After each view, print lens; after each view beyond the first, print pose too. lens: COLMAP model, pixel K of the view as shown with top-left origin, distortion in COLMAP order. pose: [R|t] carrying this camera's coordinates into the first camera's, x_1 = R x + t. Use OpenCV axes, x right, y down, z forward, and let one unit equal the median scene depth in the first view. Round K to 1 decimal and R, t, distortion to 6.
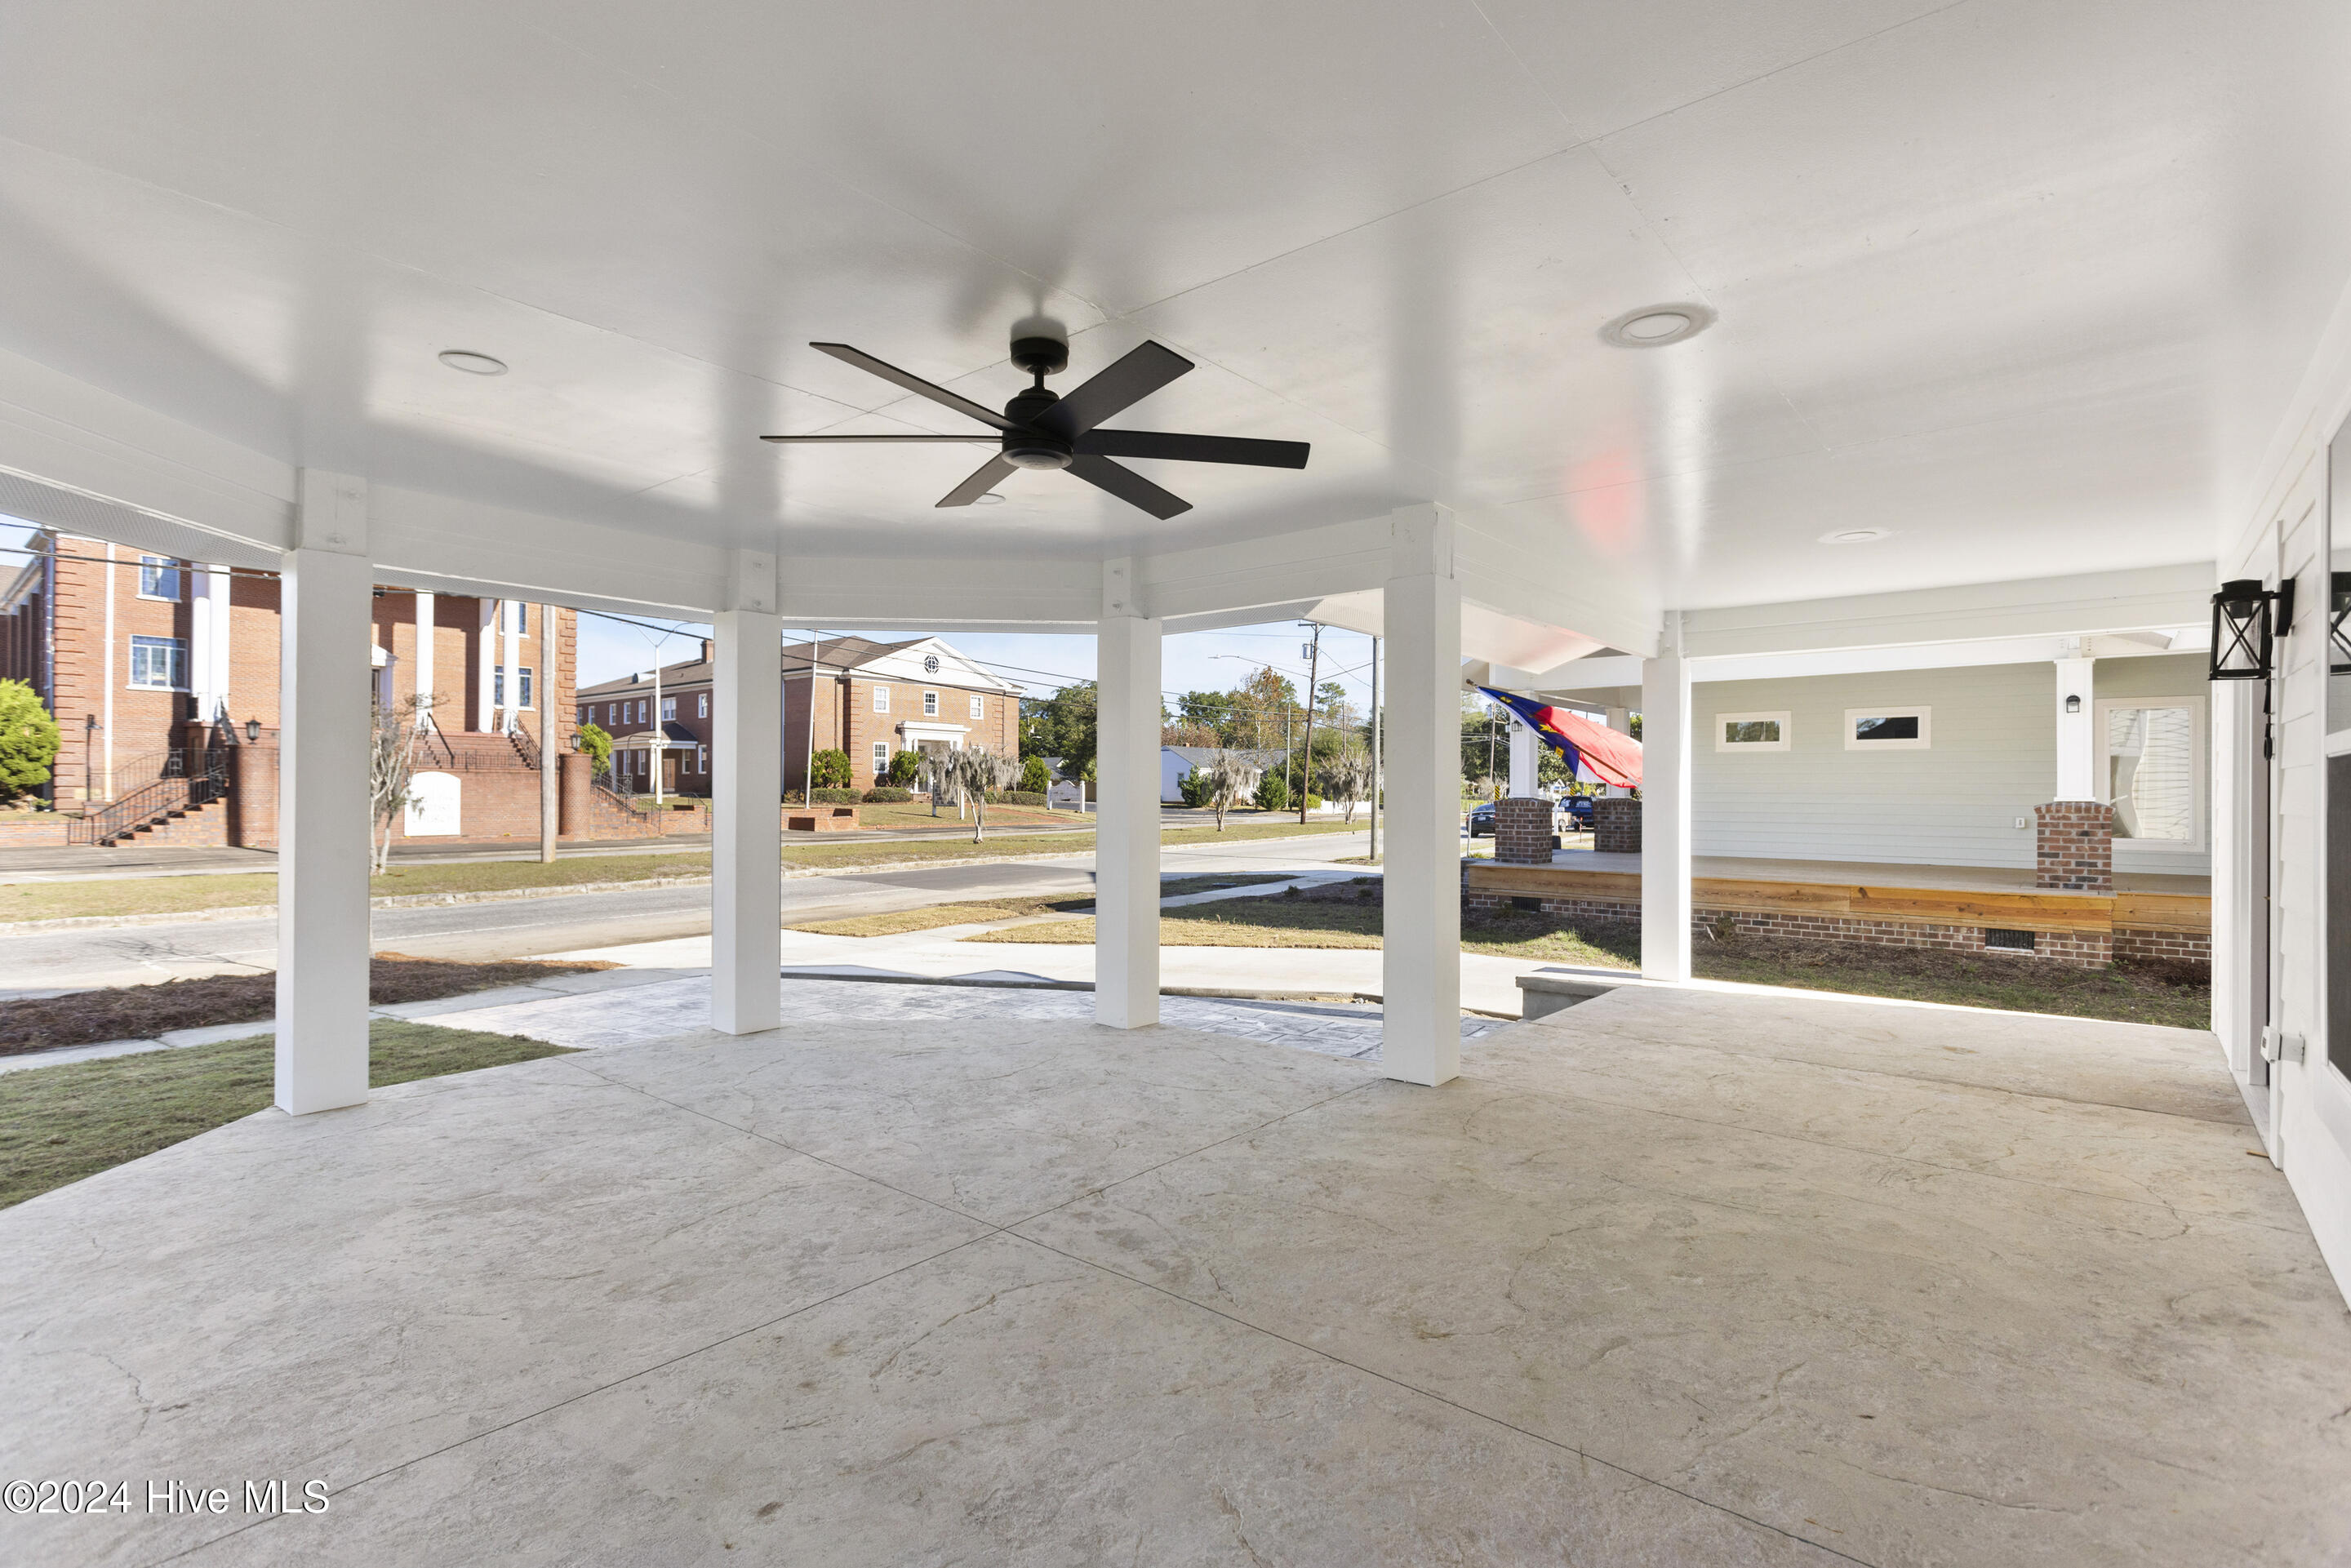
lens RADIAL K [[1095.7, 0, 1177.5], [0, 1095.7, 781.7], [0, 0, 1]] dist [0.004328, -0.000419]
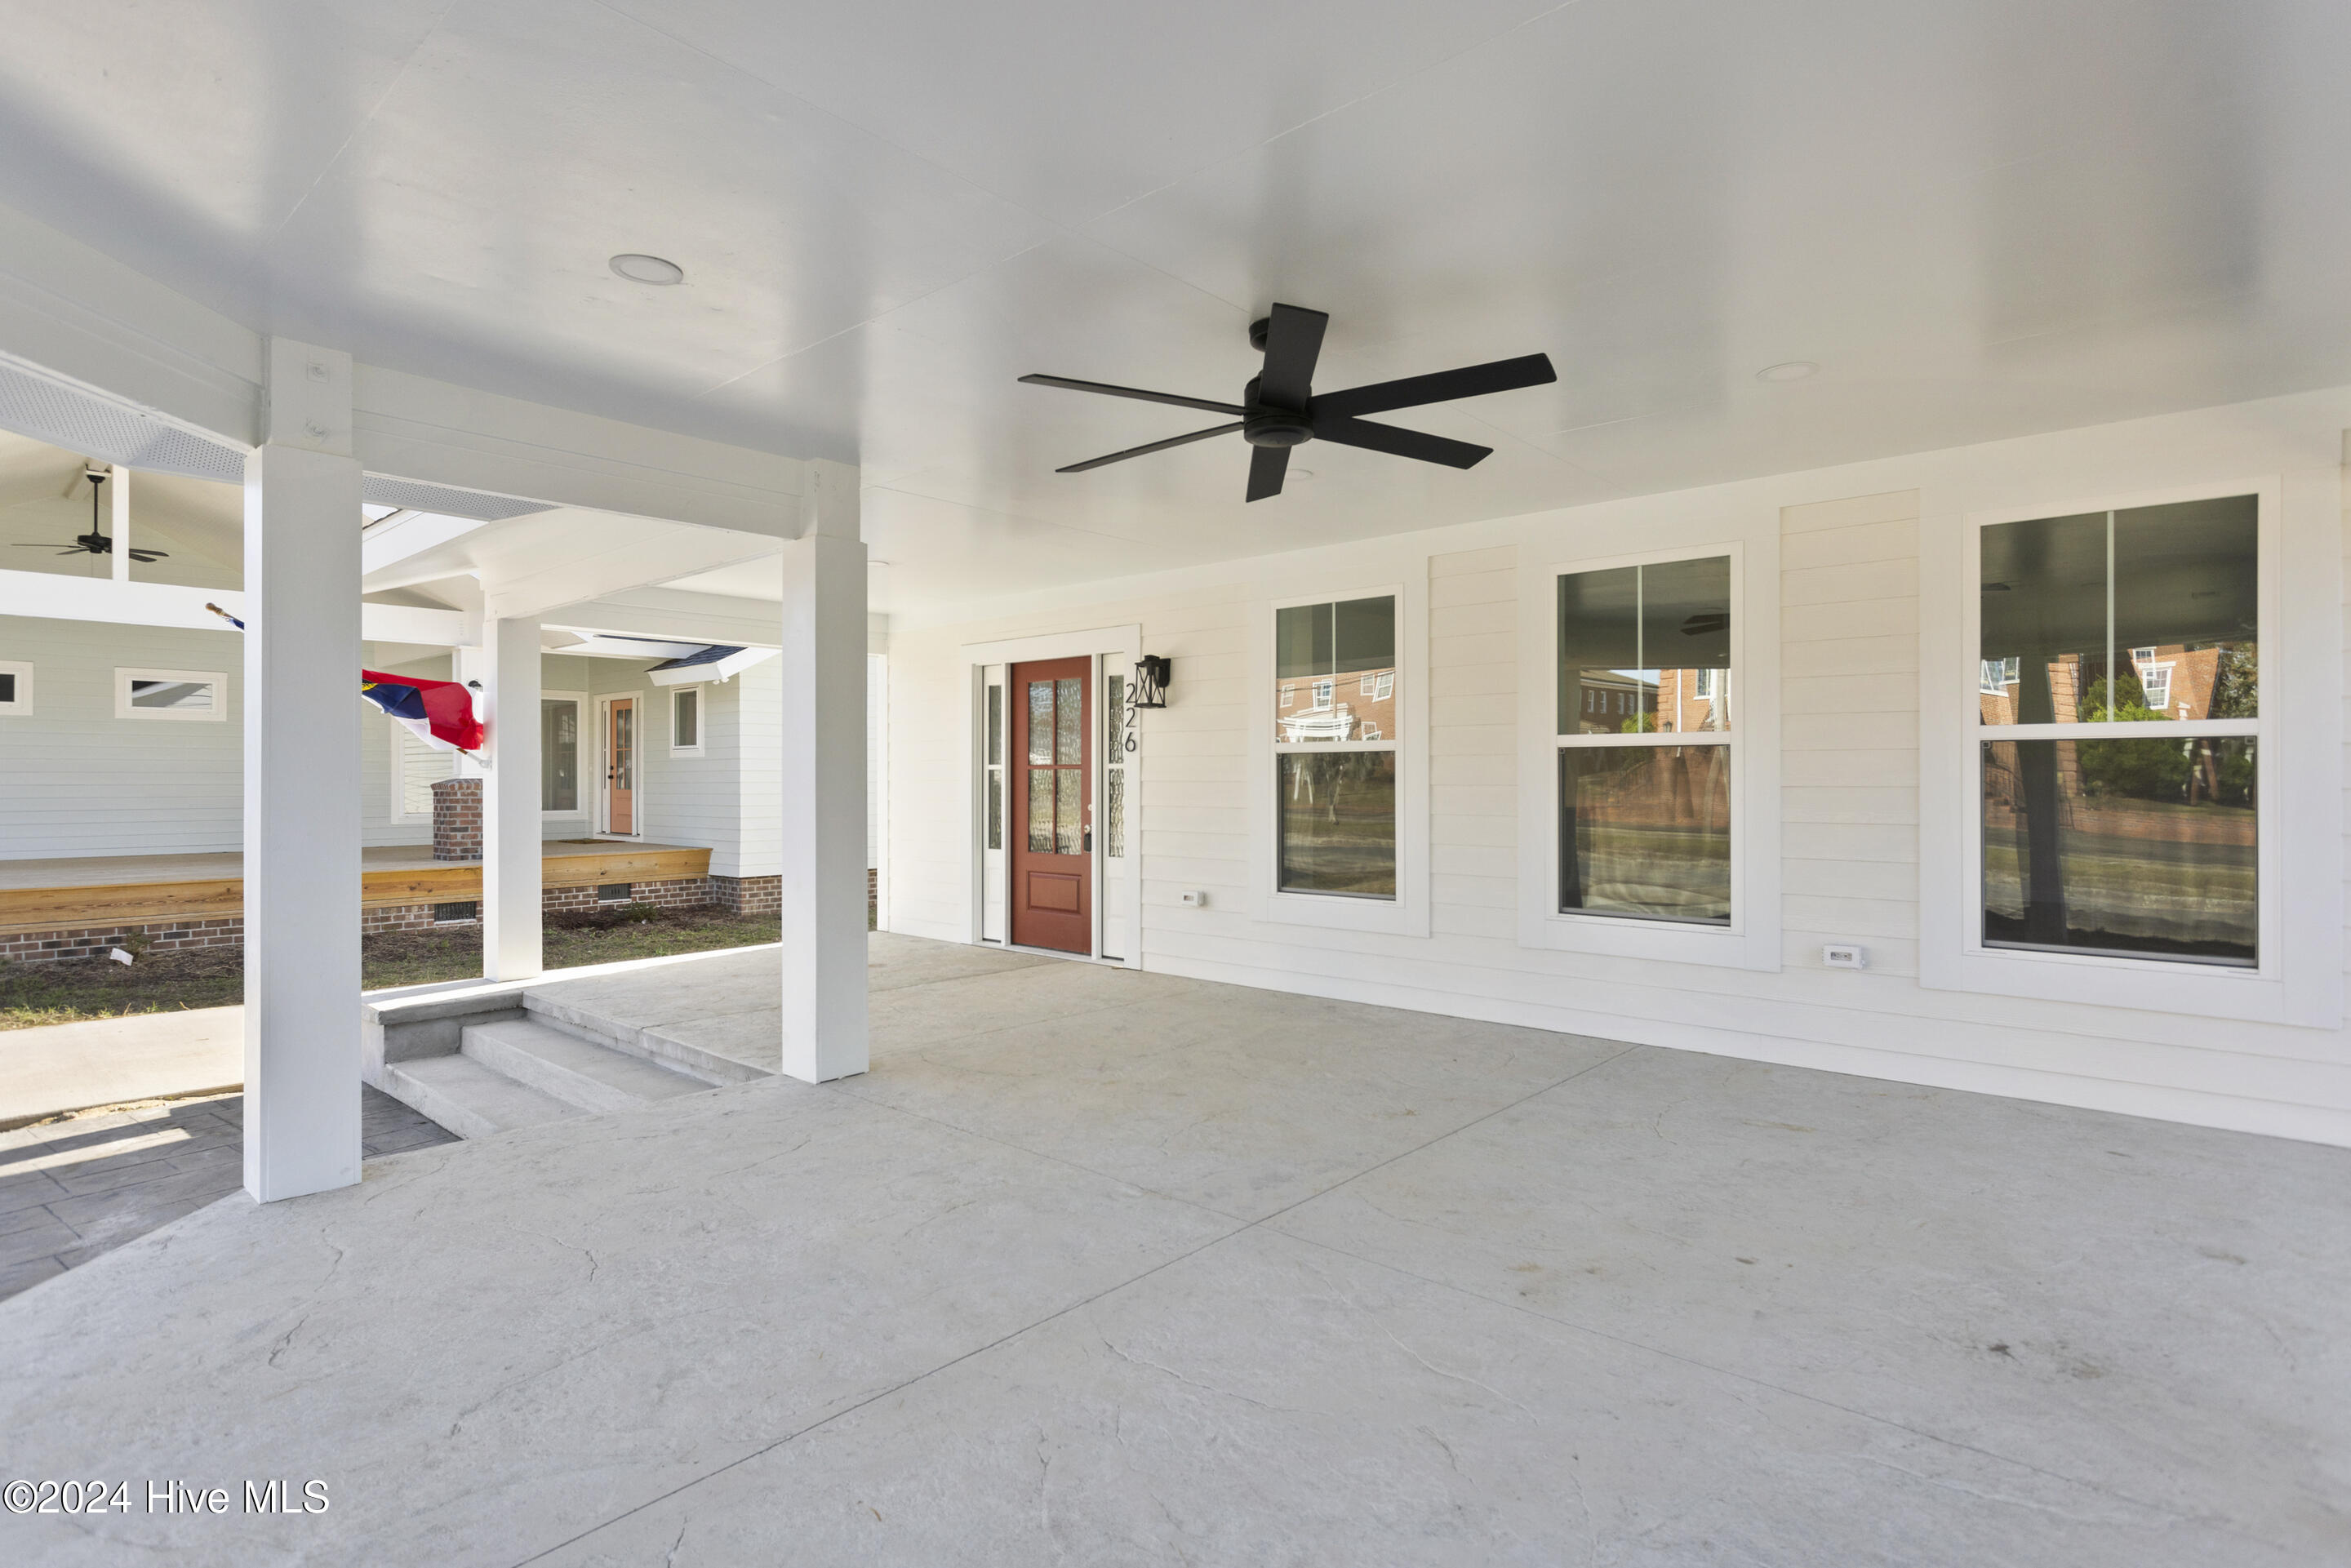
lens RADIAL K [[1175.0, 0, 1172.0], [0, 1175.0, 773.8], [0, 0, 1]] dist [-0.001353, 0.000337]
pose [[0.040626, -0.002588, 0.999171, -0.919572], [-0.009194, 0.999953, 0.002964, 0.010577], [-0.999132, -0.009307, 0.040600, 0.801167]]
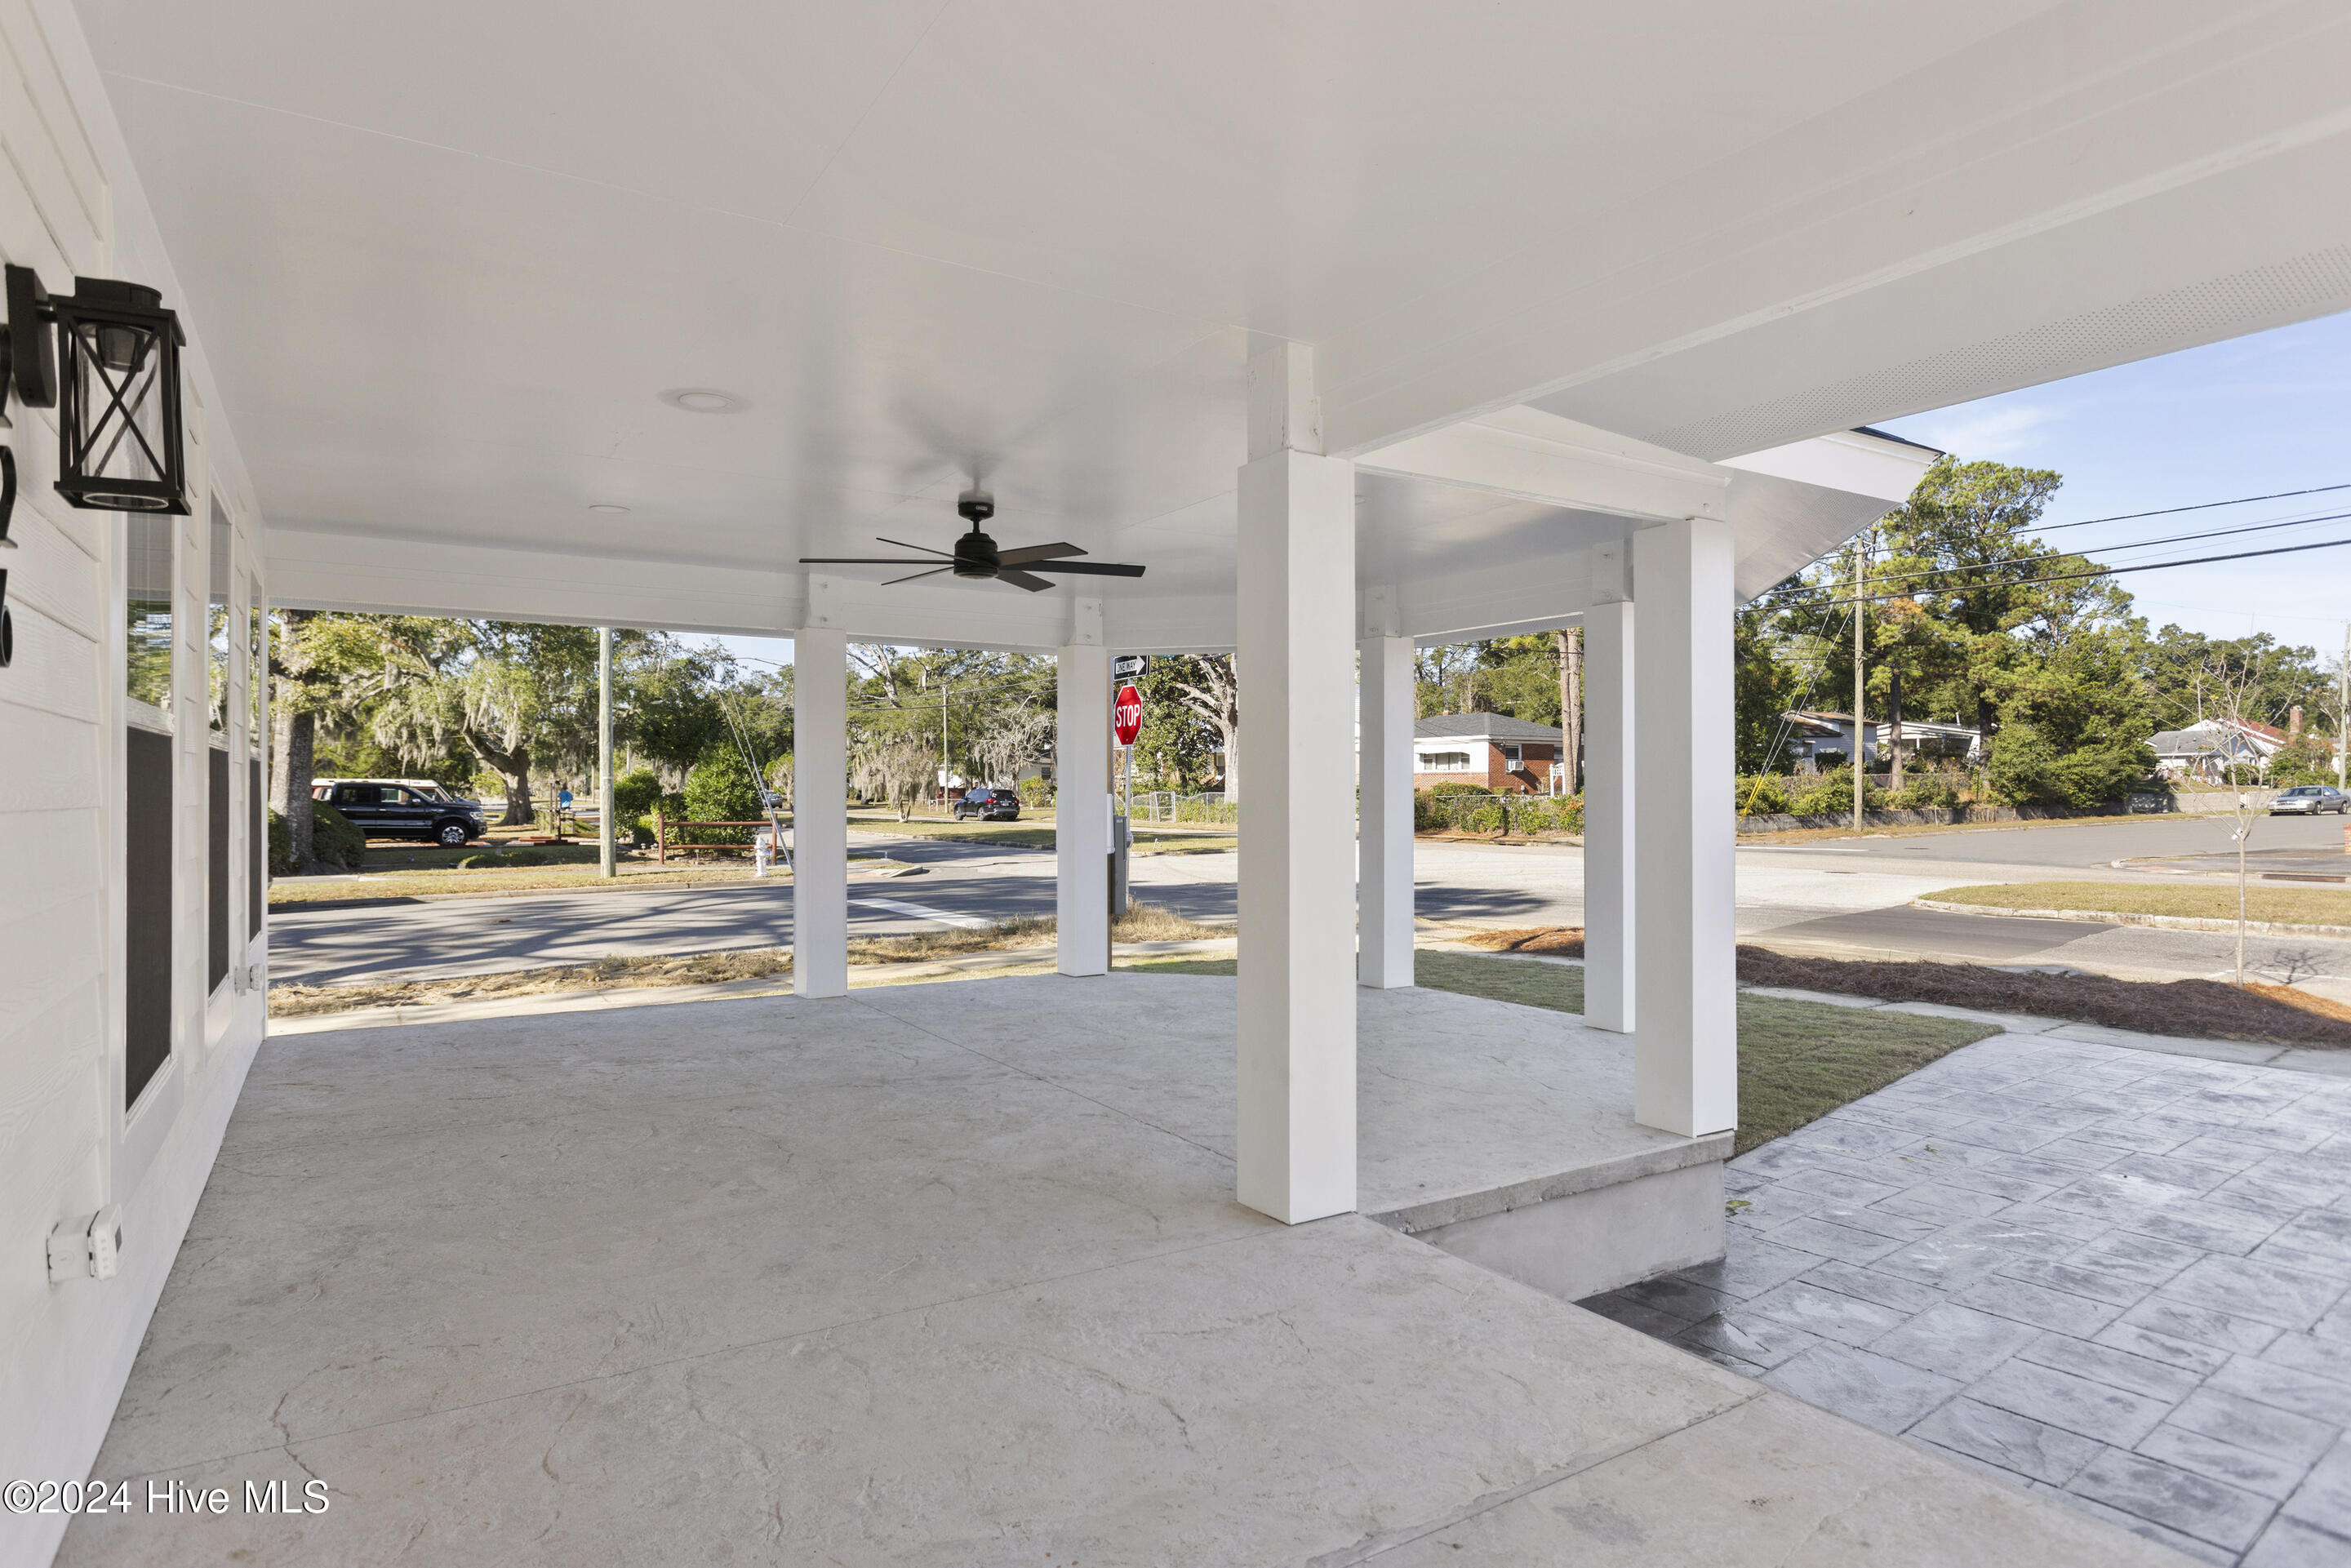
lens RADIAL K [[1325.3, 0, 1168.7], [0, 1325.3, 782.7], [0, 0, 1]] dist [-0.006032, 0.002393]
pose [[-0.318201, -0.009210, -0.947979, 1.217614], [0.009446, 0.999872, -0.012885, 0.027776], [0.947976, -0.013055, -0.318073, 1.431609]]
